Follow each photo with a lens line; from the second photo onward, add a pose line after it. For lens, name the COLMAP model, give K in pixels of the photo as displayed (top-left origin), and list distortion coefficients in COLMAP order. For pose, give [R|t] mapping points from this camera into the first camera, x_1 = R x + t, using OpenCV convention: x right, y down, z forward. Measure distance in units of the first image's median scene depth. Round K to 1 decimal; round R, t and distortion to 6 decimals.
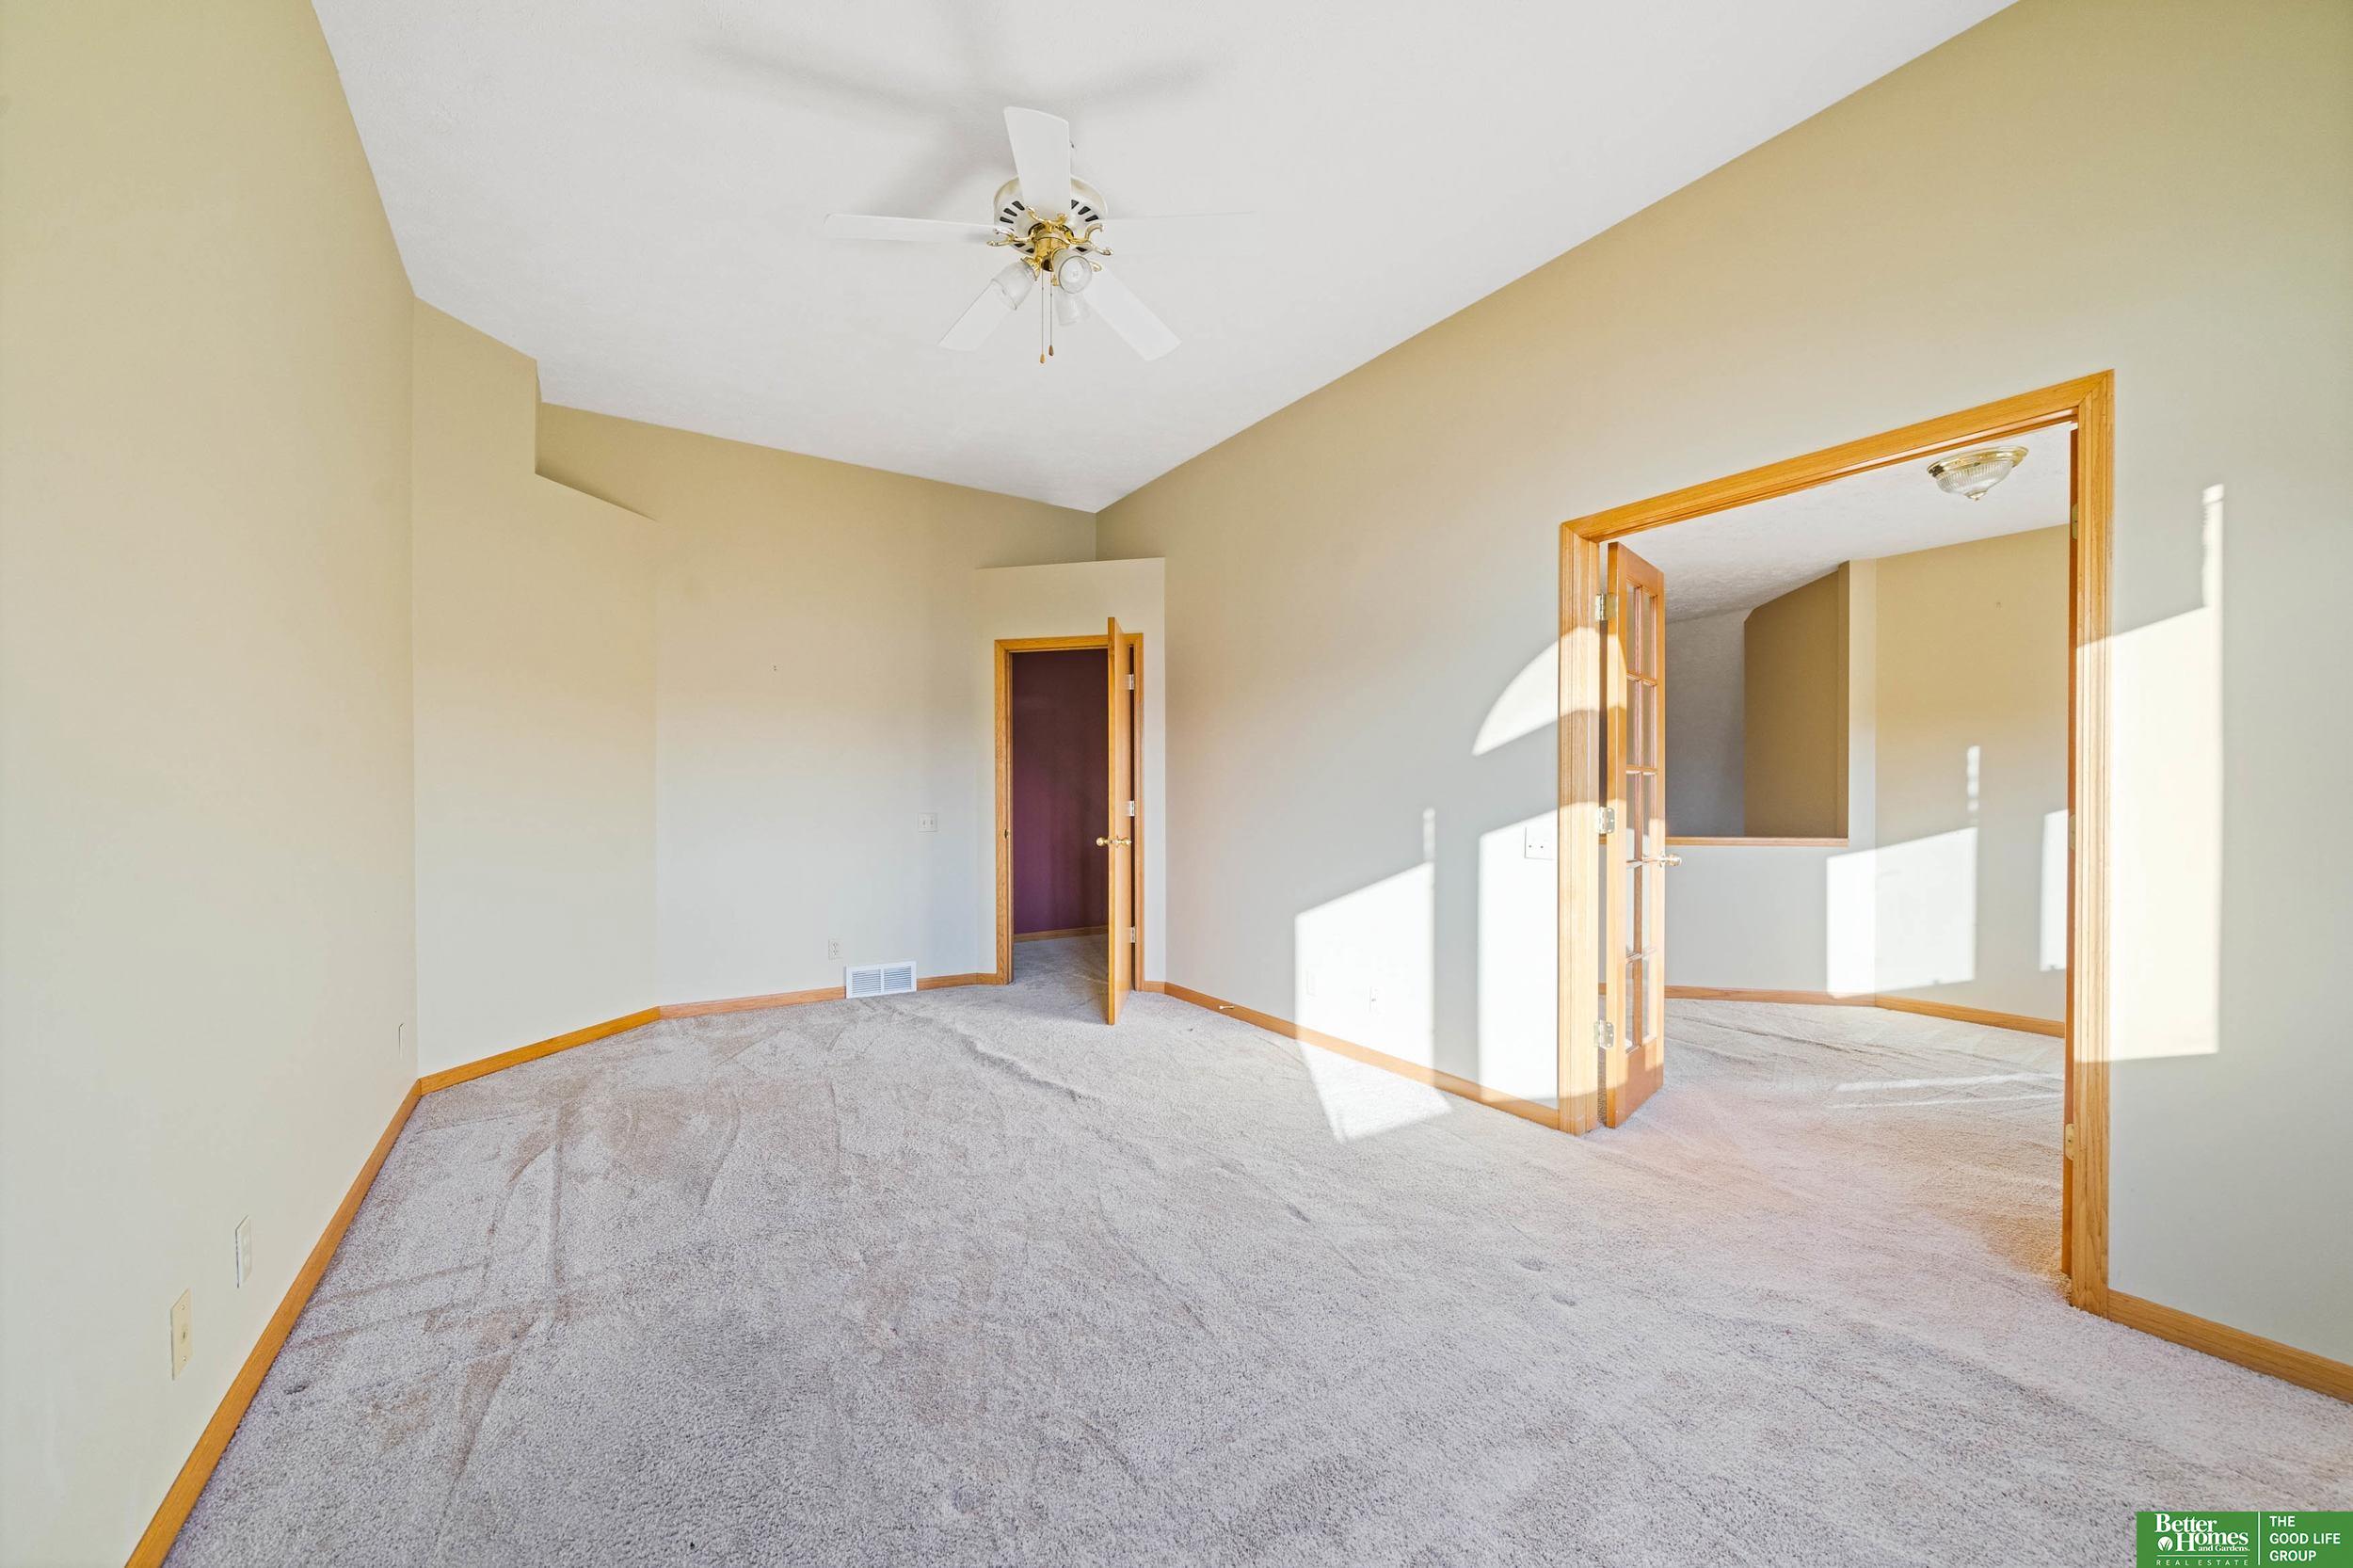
lens RADIAL K [[885.7, 0, 1179.0], [0, 885.7, 798.8], [0, 0, 1]] dist [-0.002050, -0.000320]
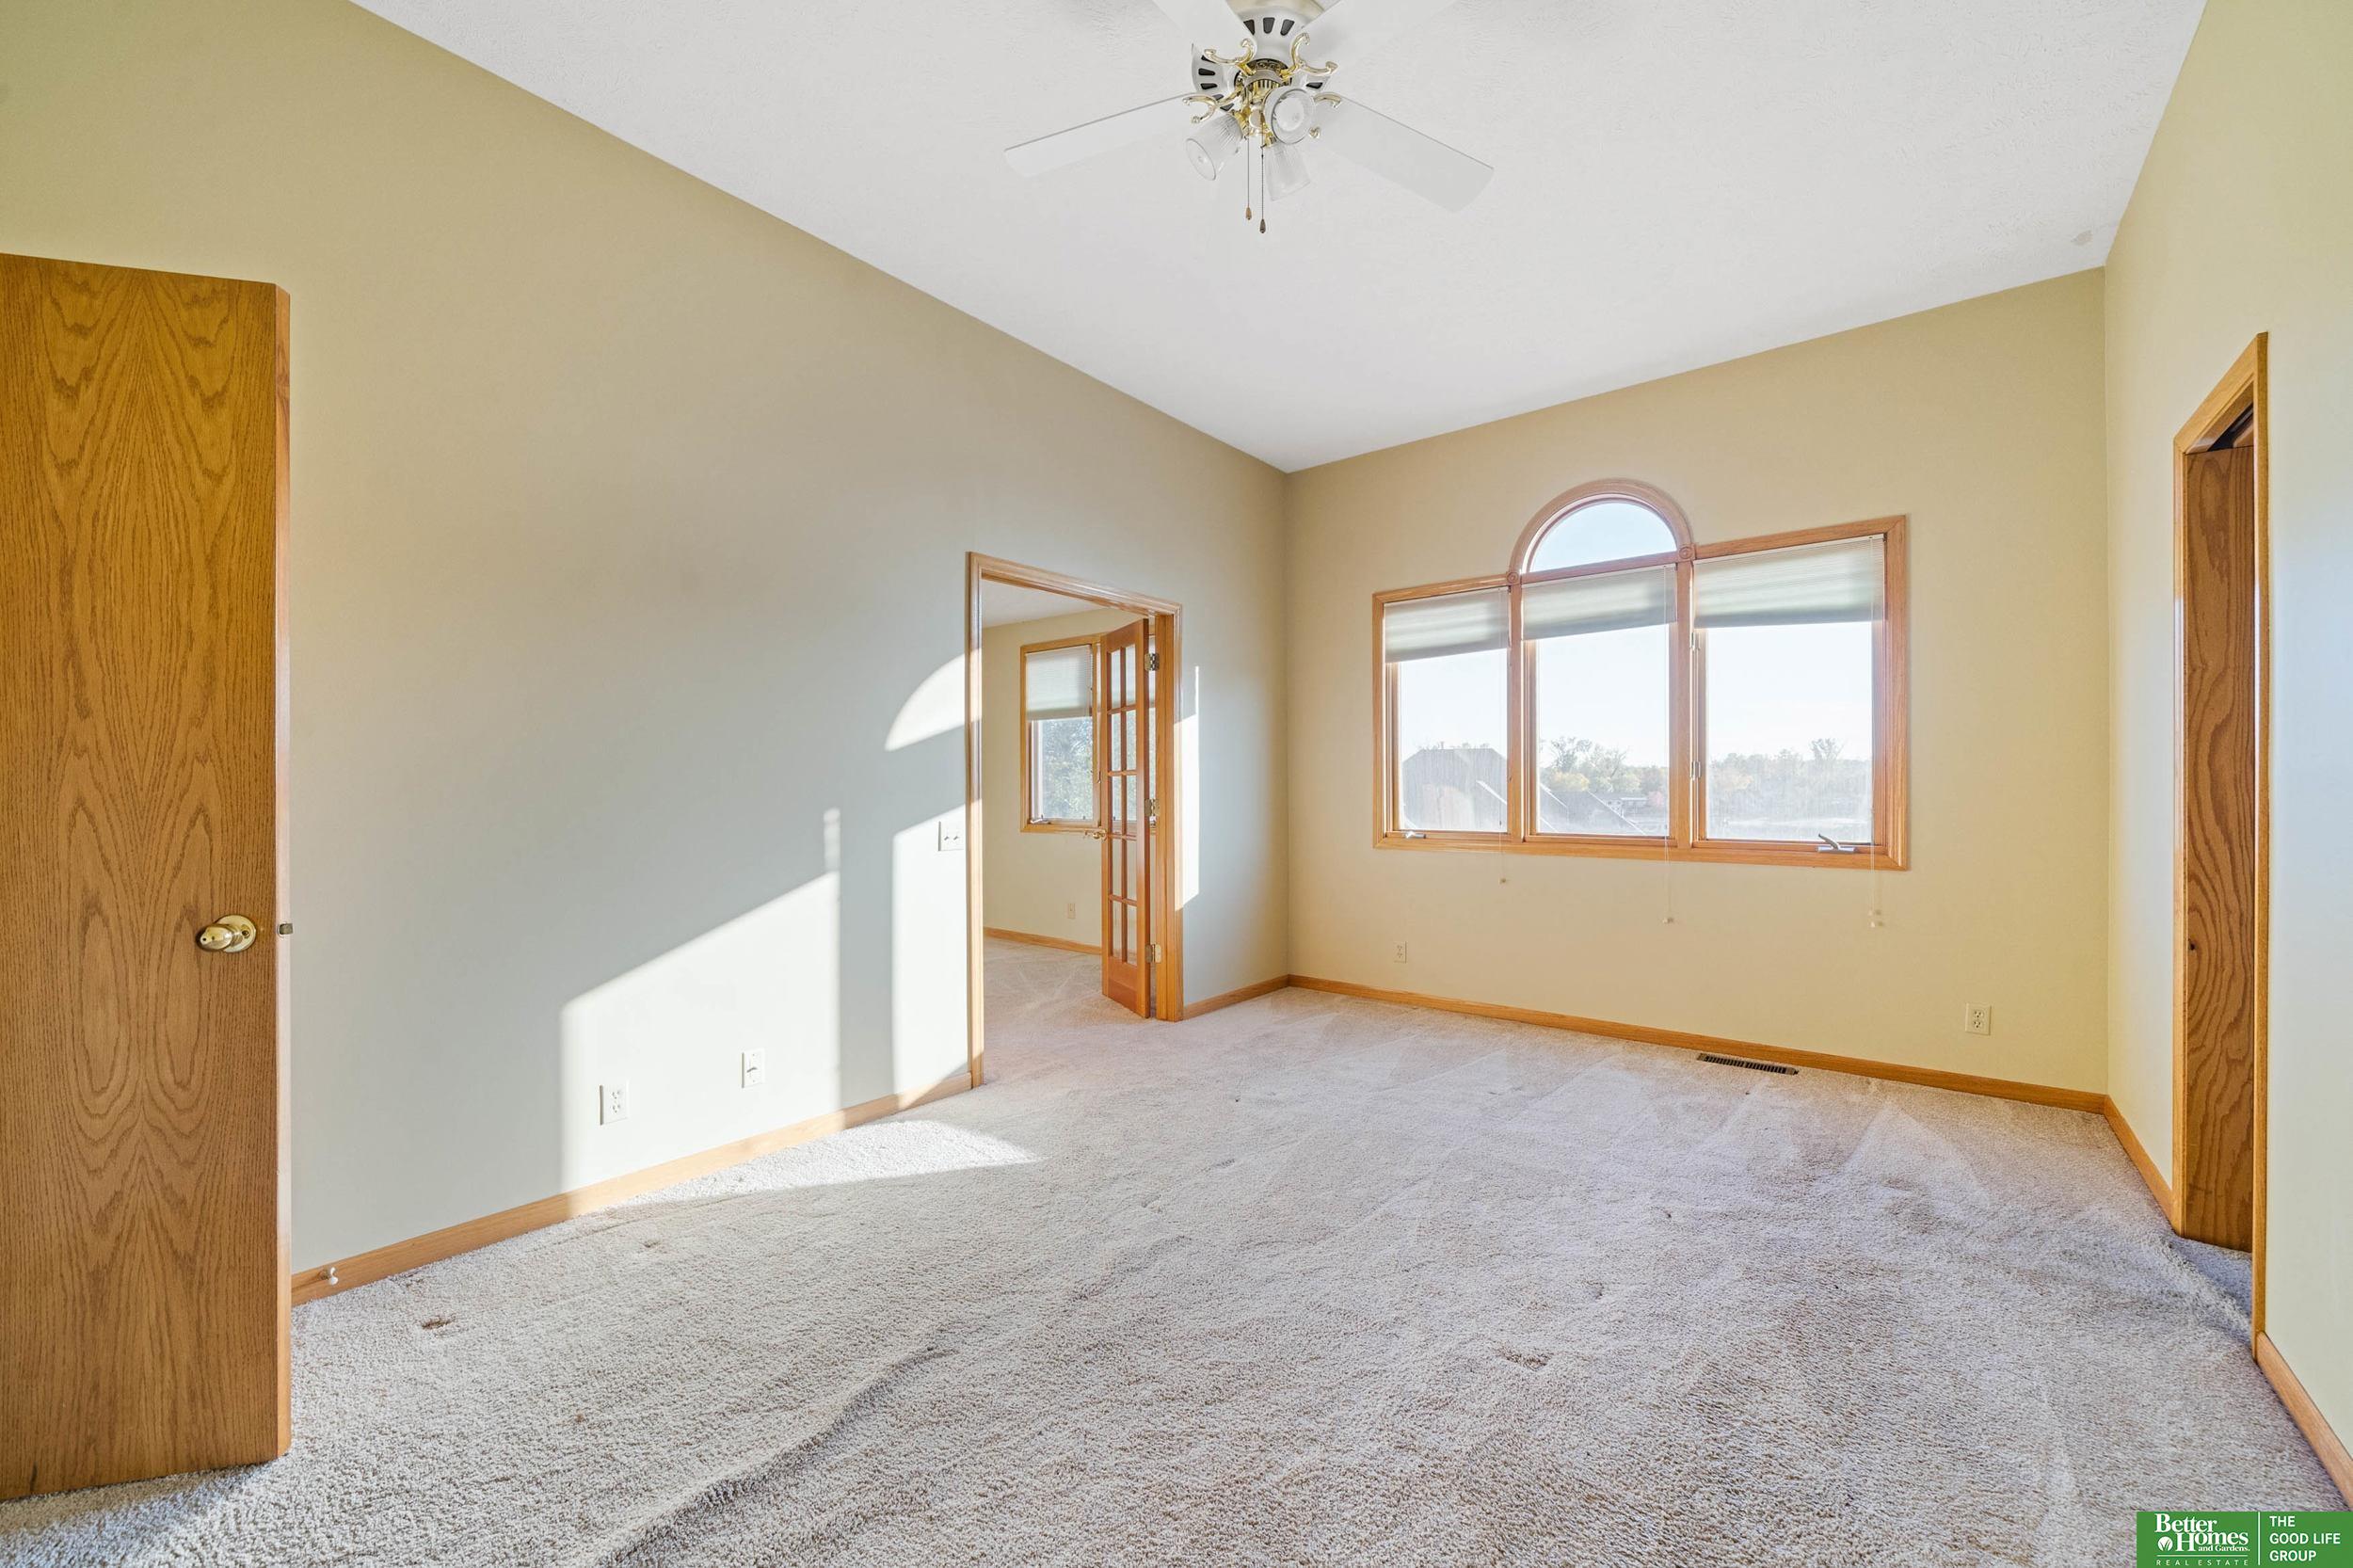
lens RADIAL K [[885.7, 0, 1161.2], [0, 885.7, 789.4], [0, 0, 1]] dist [-0.002050, -0.000320]
pose [[-0.276341, -0.002094, 0.961057, -0.484111], [0.006304, 0.999972, 0.003991, -0.006485], [-0.961039, 0.007162, -0.276320, 0.724110]]
